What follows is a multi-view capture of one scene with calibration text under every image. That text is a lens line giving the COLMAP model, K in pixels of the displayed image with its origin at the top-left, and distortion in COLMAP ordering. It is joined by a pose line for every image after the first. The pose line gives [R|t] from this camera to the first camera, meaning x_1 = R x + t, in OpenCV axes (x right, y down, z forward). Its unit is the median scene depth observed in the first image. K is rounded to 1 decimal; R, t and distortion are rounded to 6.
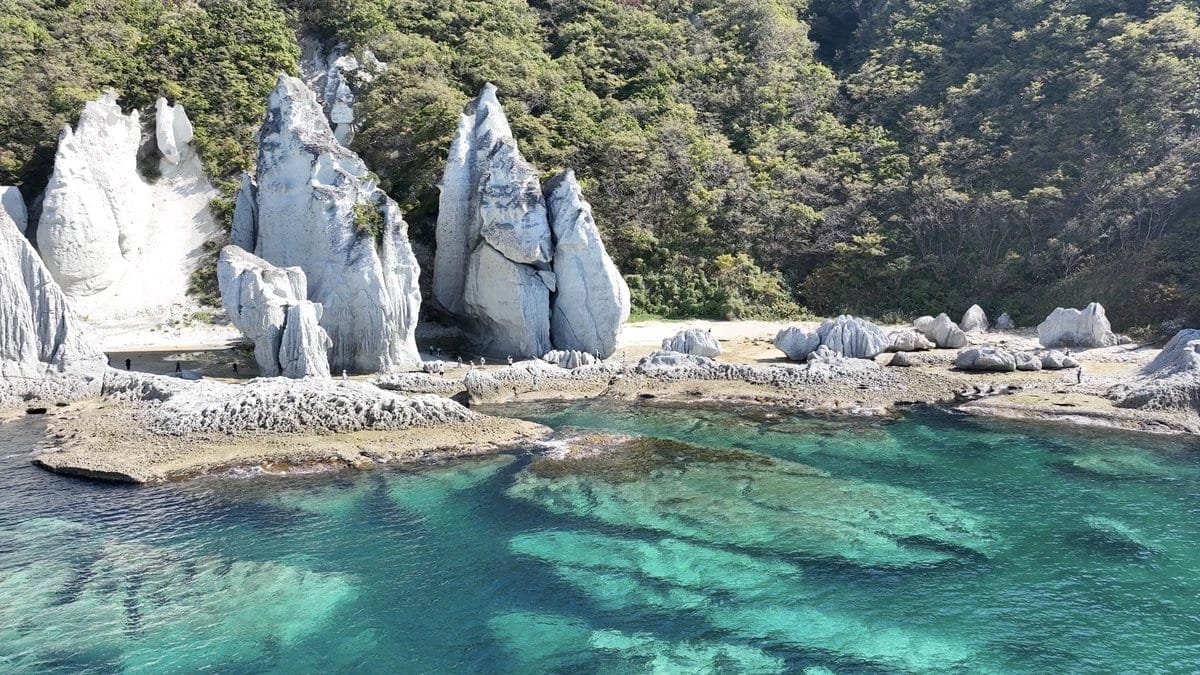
lens RADIAL K [[943.9, 0, 599.7], [0, 943.9, 336.8], [0, 0, 1]] dist [0.002425, 0.011231]
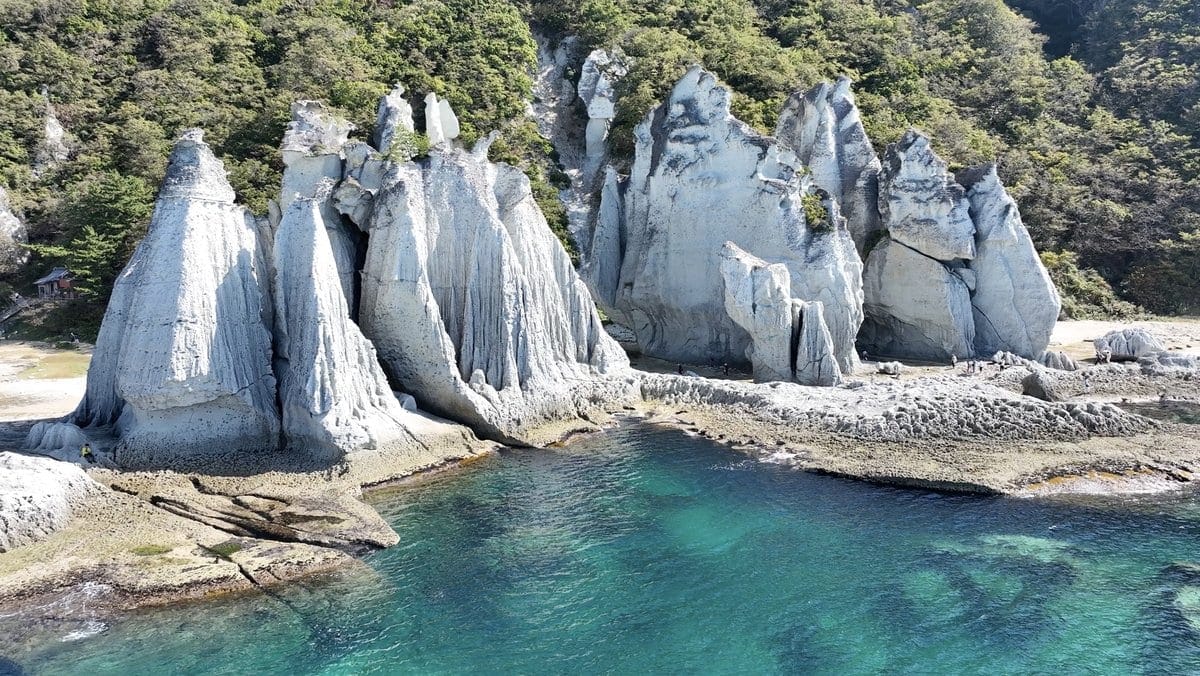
lens RADIAL K [[943.9, 0, 599.9], [0, 943.9, 338.3], [0, 0, 1]] dist [0.002425, 0.011231]
pose [[0.999989, 0.000392, -0.004602, -0.293076], [-0.000386, 0.999999, 0.001283, 0.000183], [0.004603, -0.001281, 0.999989, 0.024417]]
